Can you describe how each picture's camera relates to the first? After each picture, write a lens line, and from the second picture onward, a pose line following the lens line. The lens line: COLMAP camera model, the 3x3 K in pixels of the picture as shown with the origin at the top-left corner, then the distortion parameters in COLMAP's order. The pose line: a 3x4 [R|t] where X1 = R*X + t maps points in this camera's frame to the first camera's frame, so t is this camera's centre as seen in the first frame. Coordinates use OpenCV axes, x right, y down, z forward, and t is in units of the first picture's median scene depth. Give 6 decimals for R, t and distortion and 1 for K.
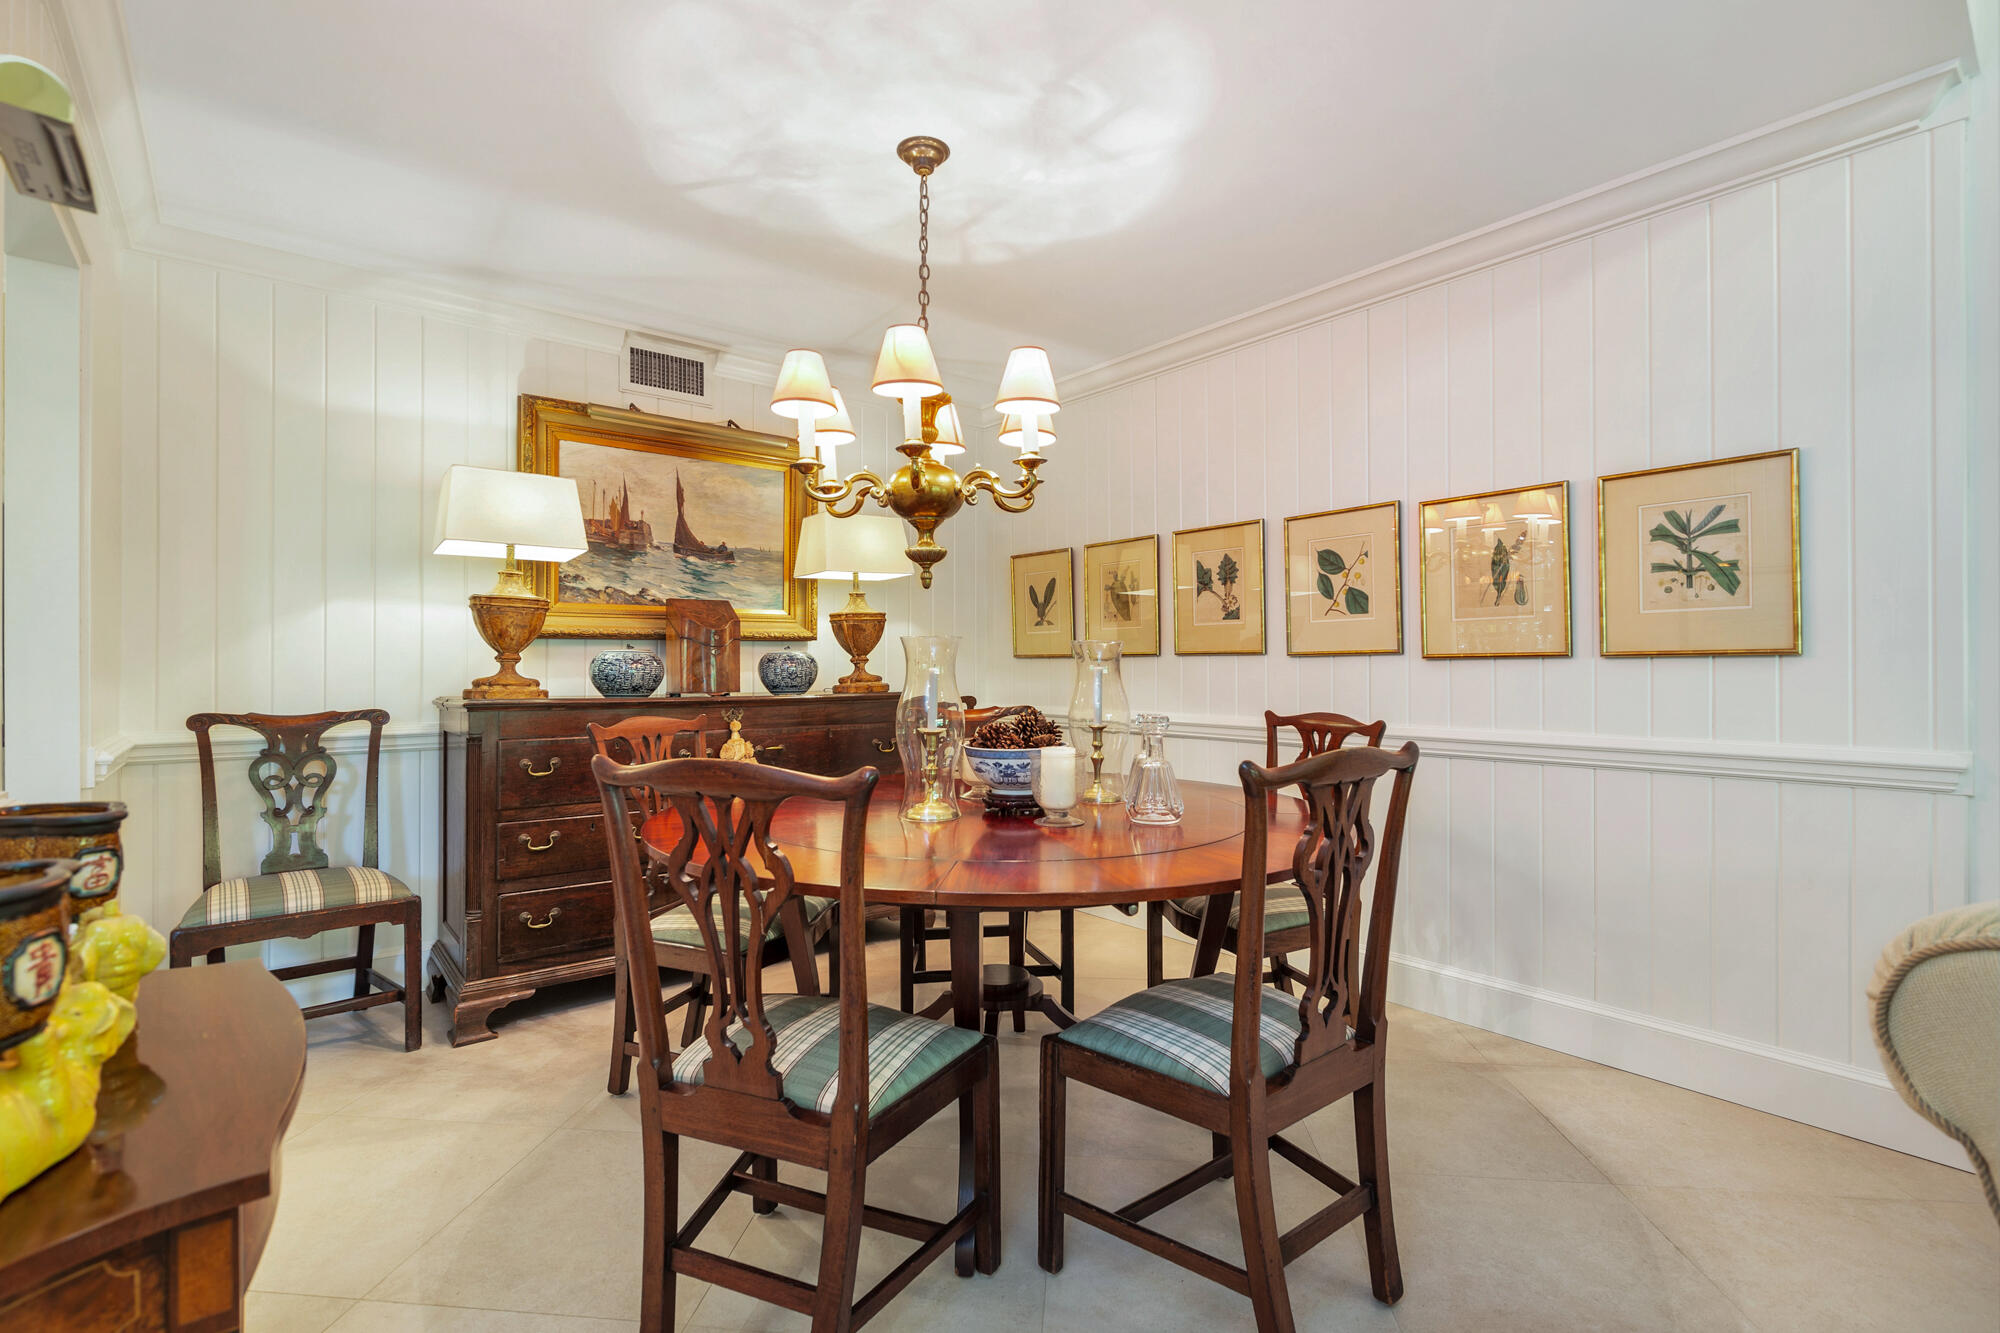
lens RADIAL K [[920.0, 0, 996.3], [0, 920.0, 664.7], [0, 0, 1]] dist [0.005076, 0.000039]
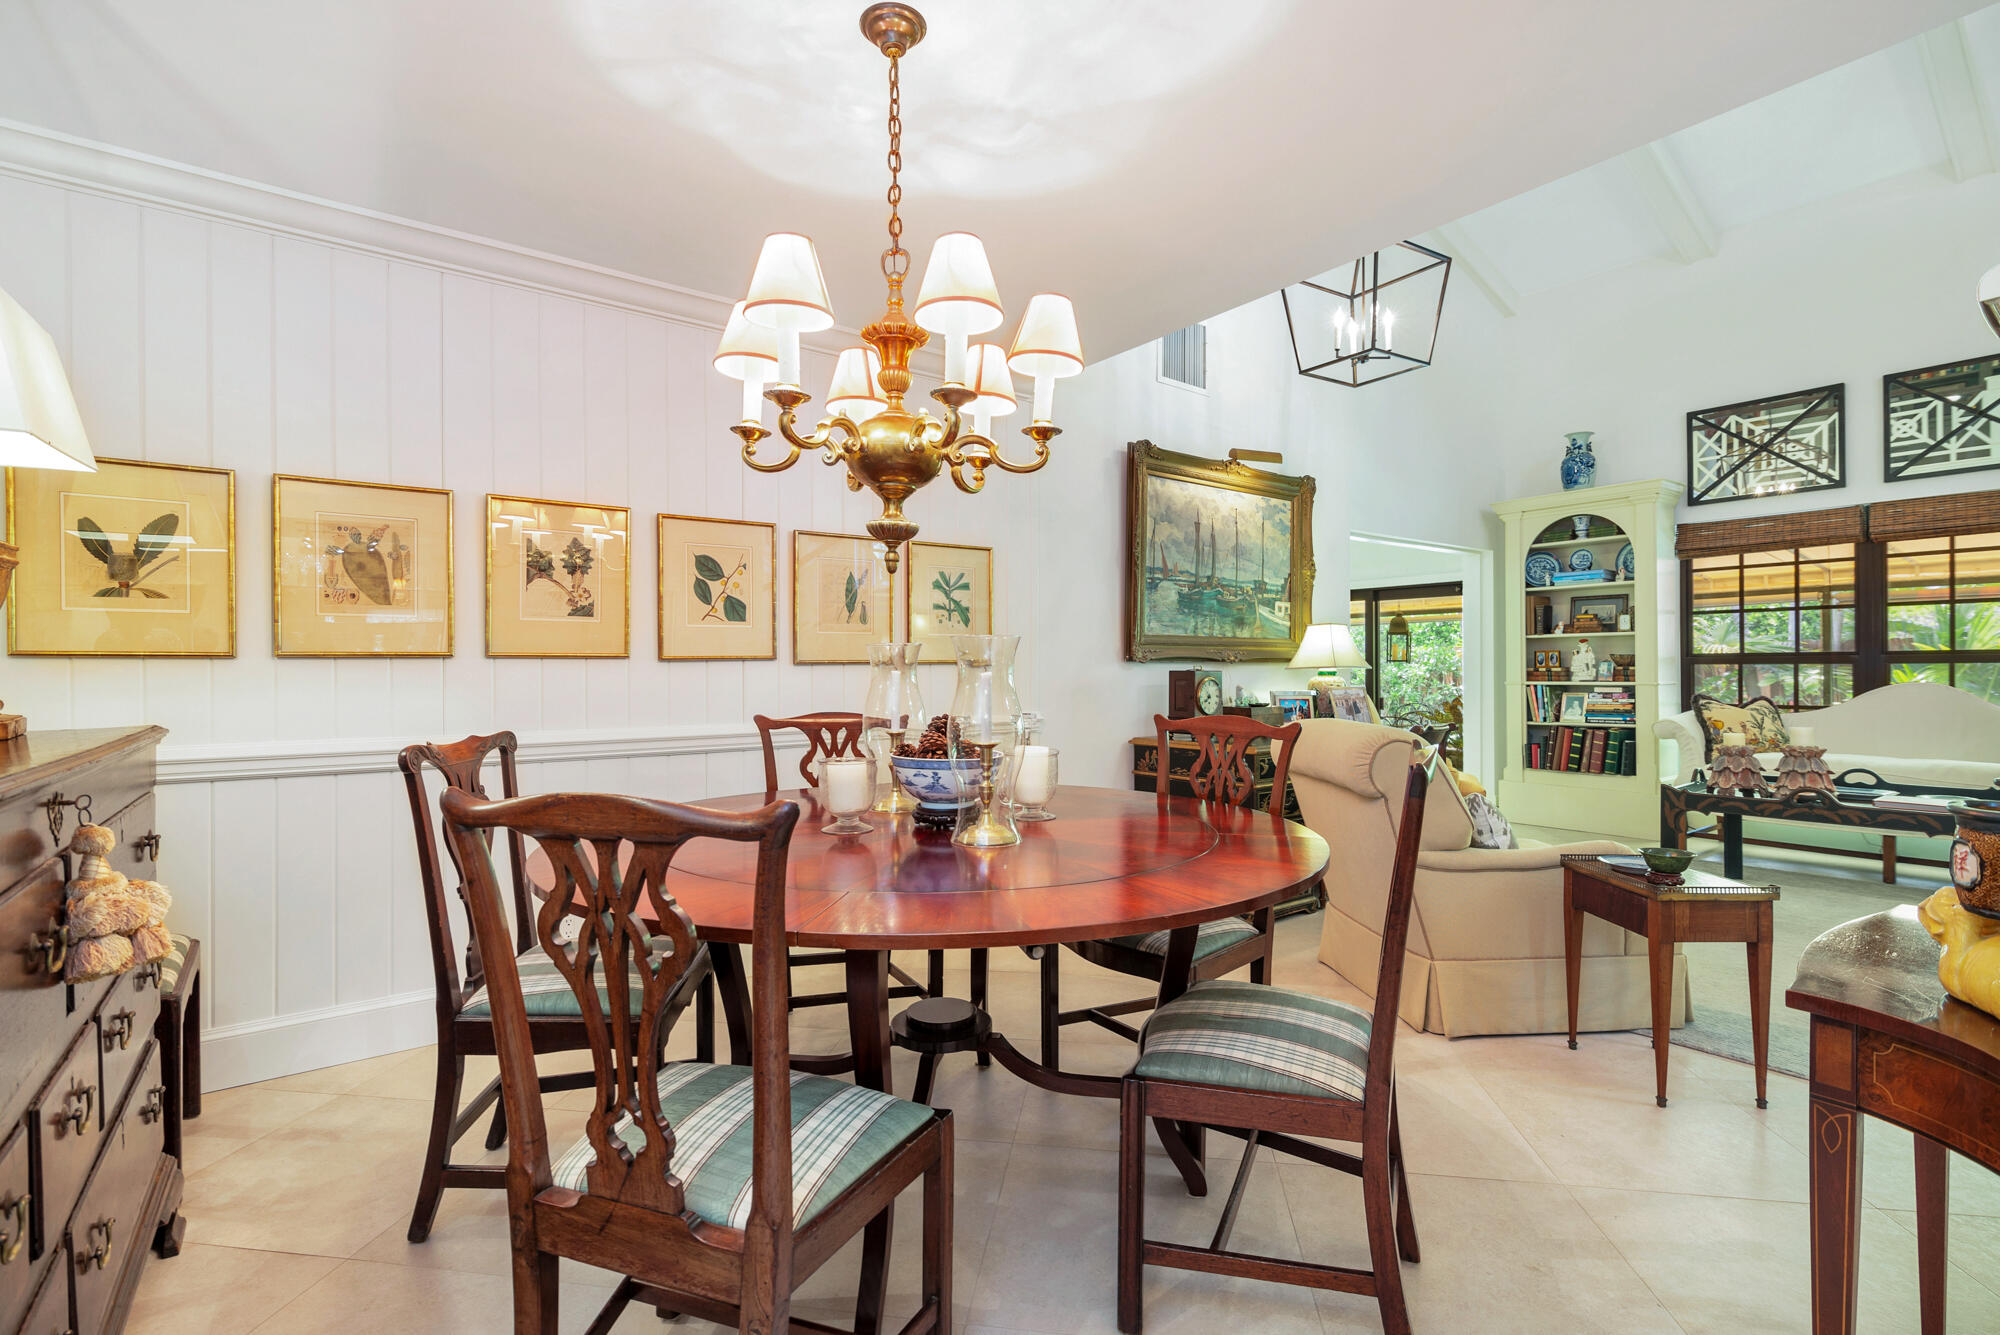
lens RADIAL K [[920.0, 0, 998.5], [0, 920.0, 667.8], [0, 0, 1]] dist [0.005076, 0.000039]
pose [[0.033381, 0.000797, 0.999442, -0.718090], [0.002346, 0.999997, -0.000876, 0.000035], [-0.999440, 0.002374, 0.033379, 0.726239]]
